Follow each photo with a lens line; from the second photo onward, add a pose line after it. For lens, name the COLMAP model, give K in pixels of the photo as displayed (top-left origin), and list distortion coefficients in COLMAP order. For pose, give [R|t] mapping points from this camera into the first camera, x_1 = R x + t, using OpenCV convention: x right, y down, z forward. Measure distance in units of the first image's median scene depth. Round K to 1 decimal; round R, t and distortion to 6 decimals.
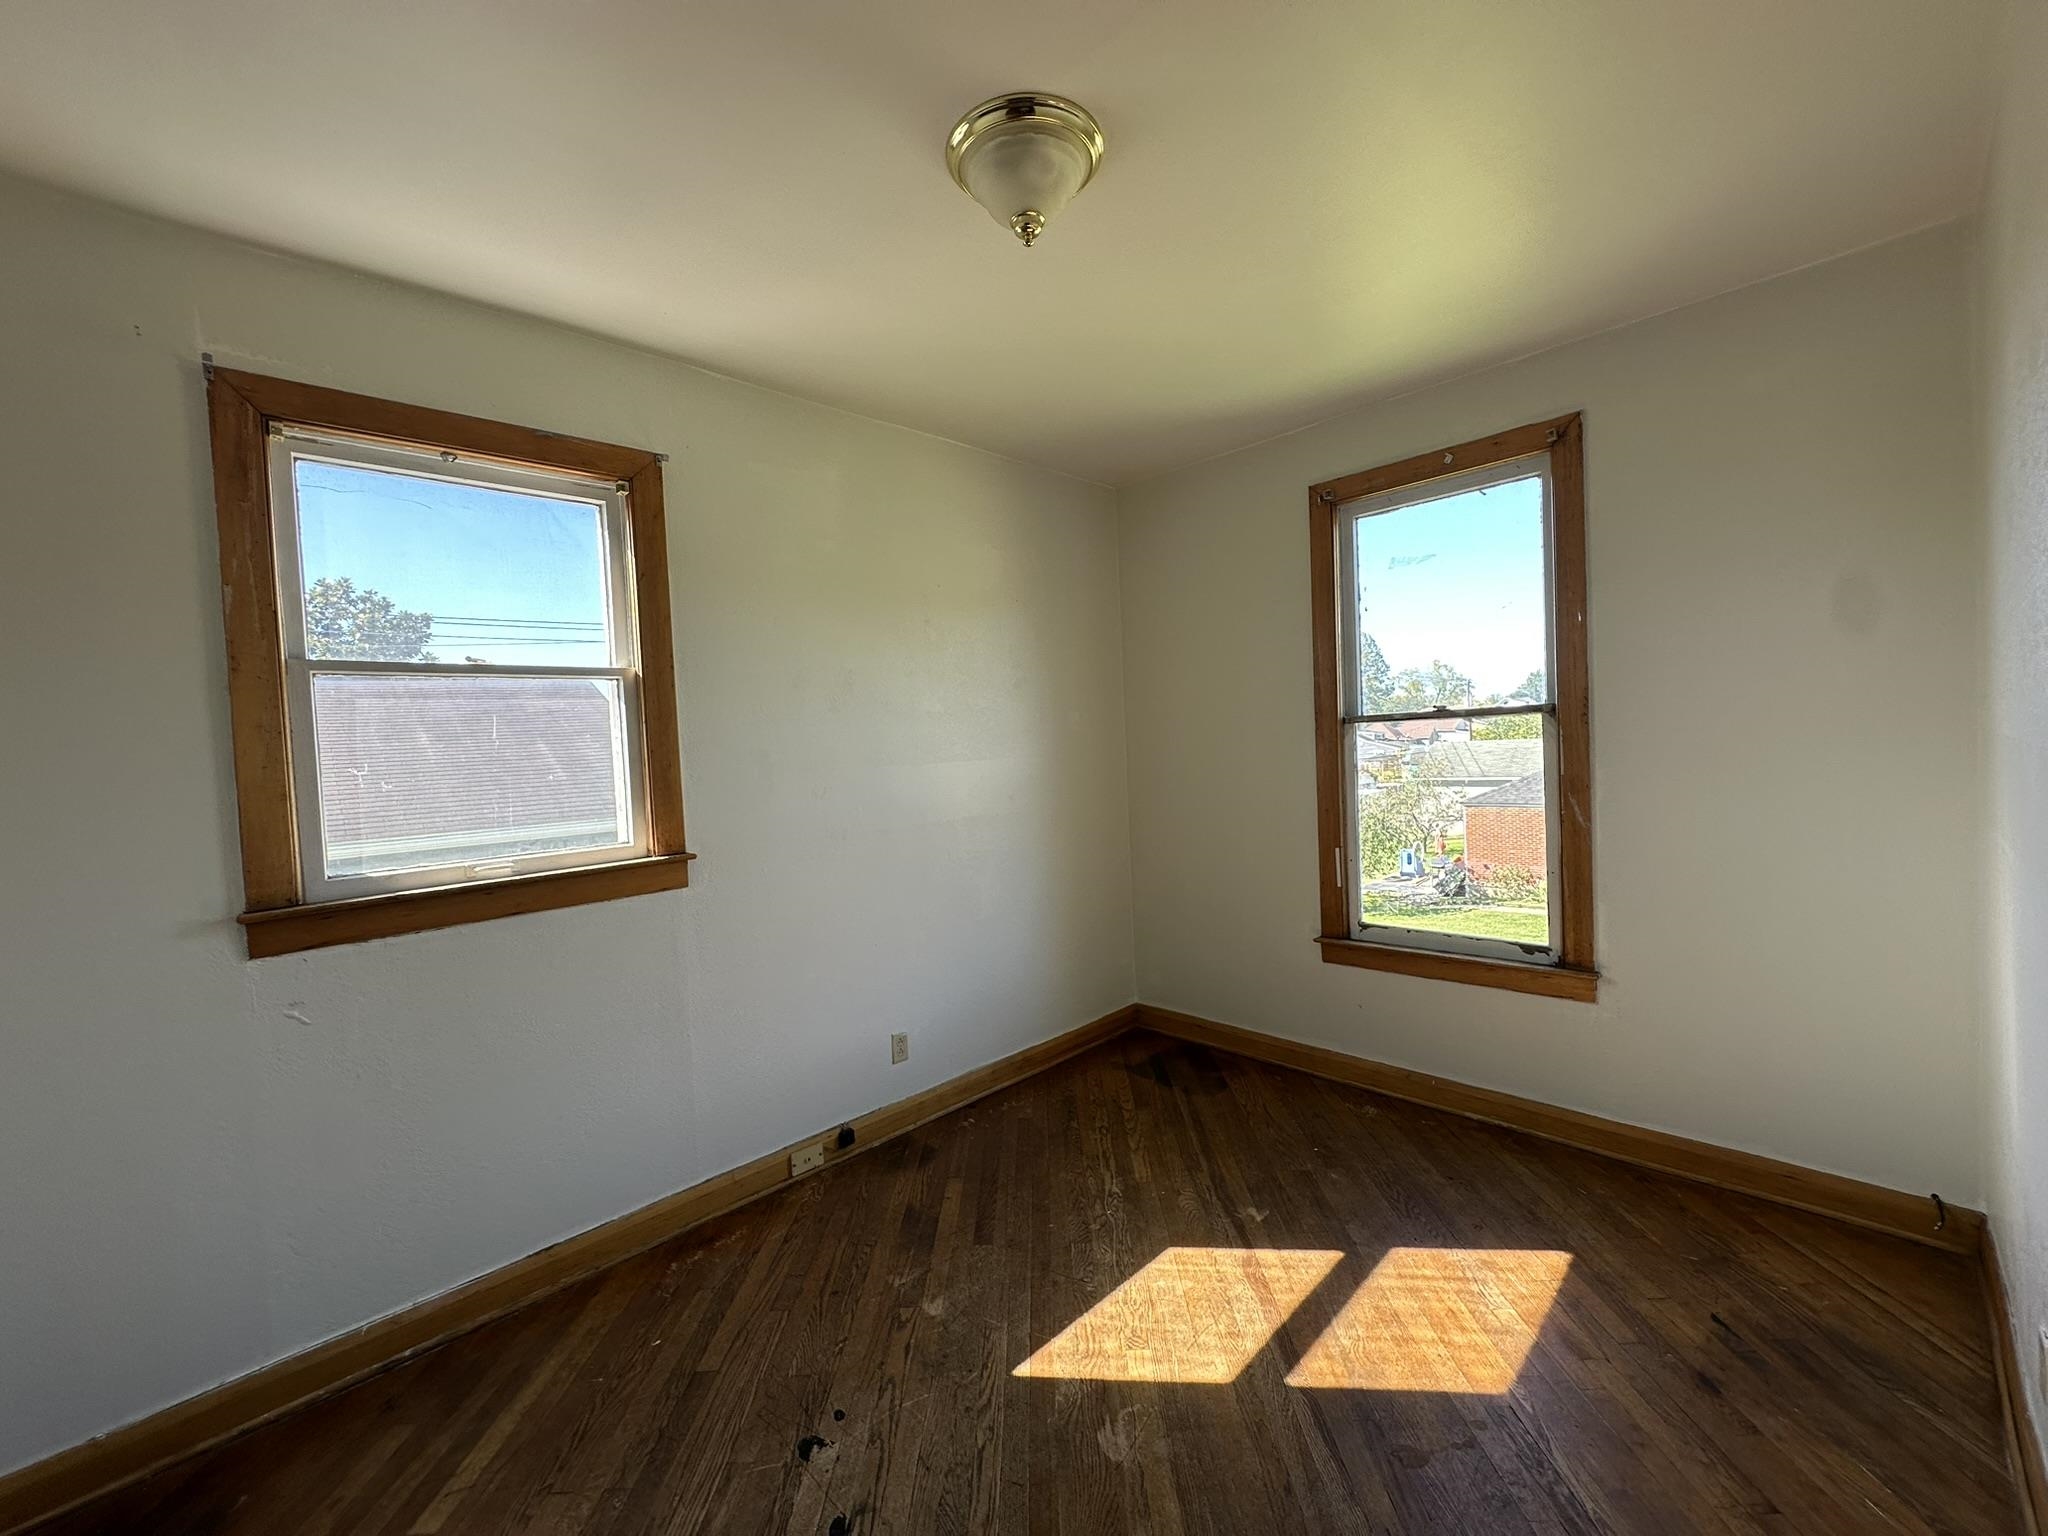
lens RADIAL K [[817.1, 0, 1024.4], [0, 817.1, 766.5], [0, 0, 1]] dist [0.002103, 0.000178]
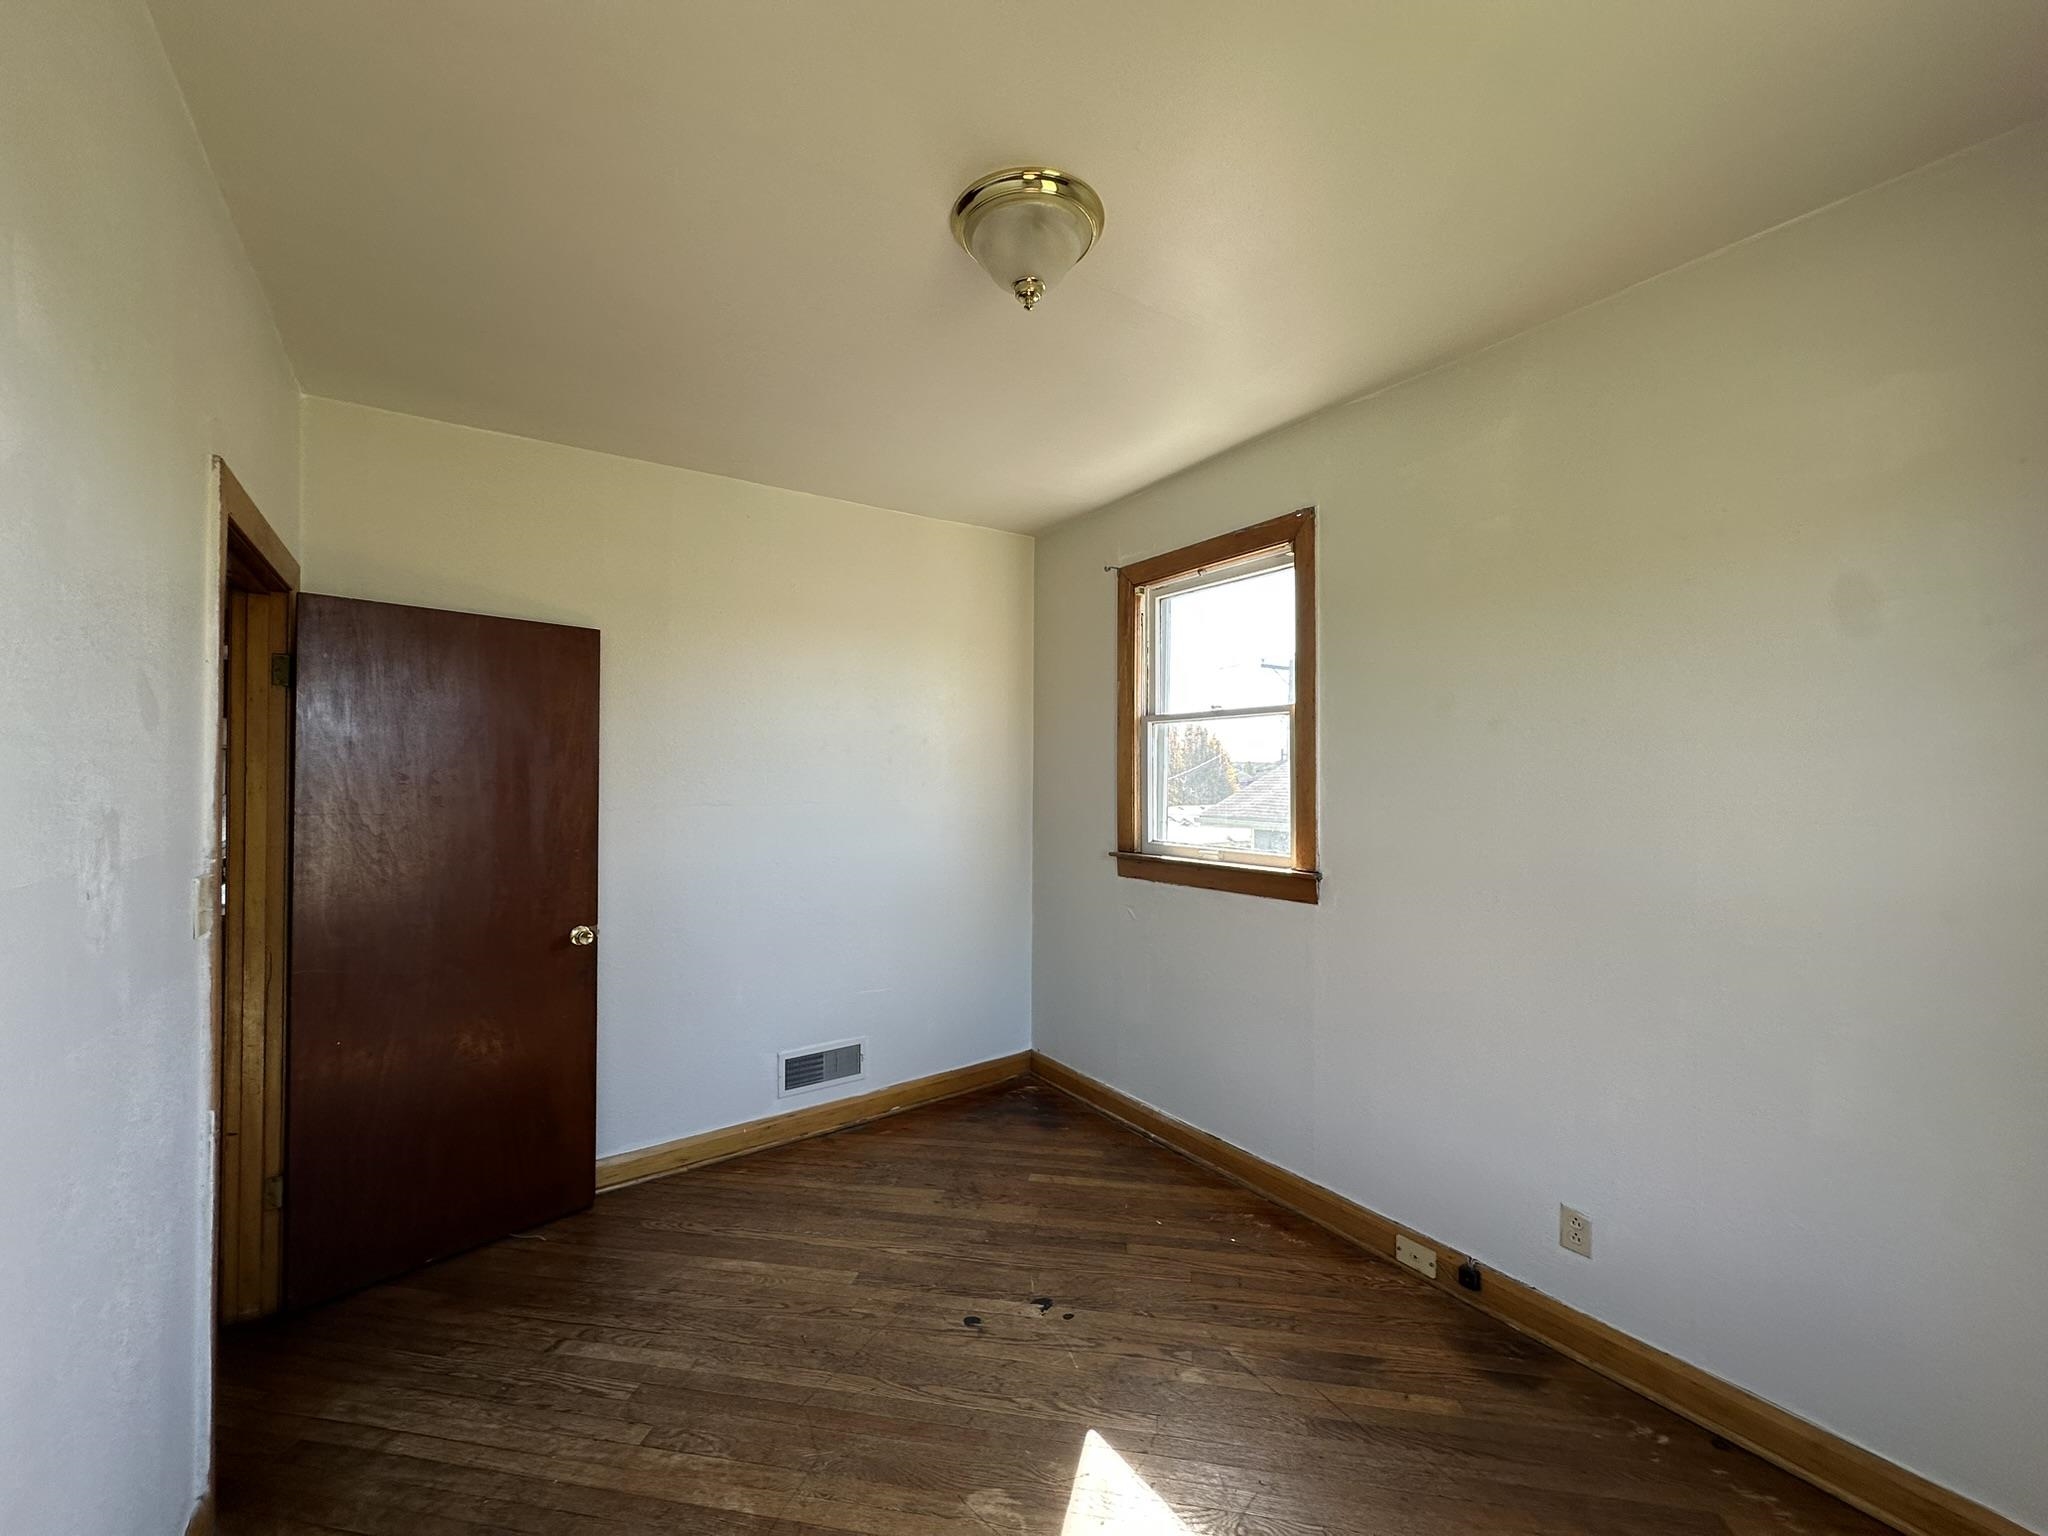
lens RADIAL K [[817.1, 0, 1025.0], [0, 817.1, 770.3], [0, 0, 1]] dist [0.002103, 0.000178]
pose [[-0.162772, 0.046316, -0.985576, 0.829431], [-0.021793, 0.998485, 0.050521, -0.088734], [0.986423, 0.029702, -0.161516, 0.939481]]
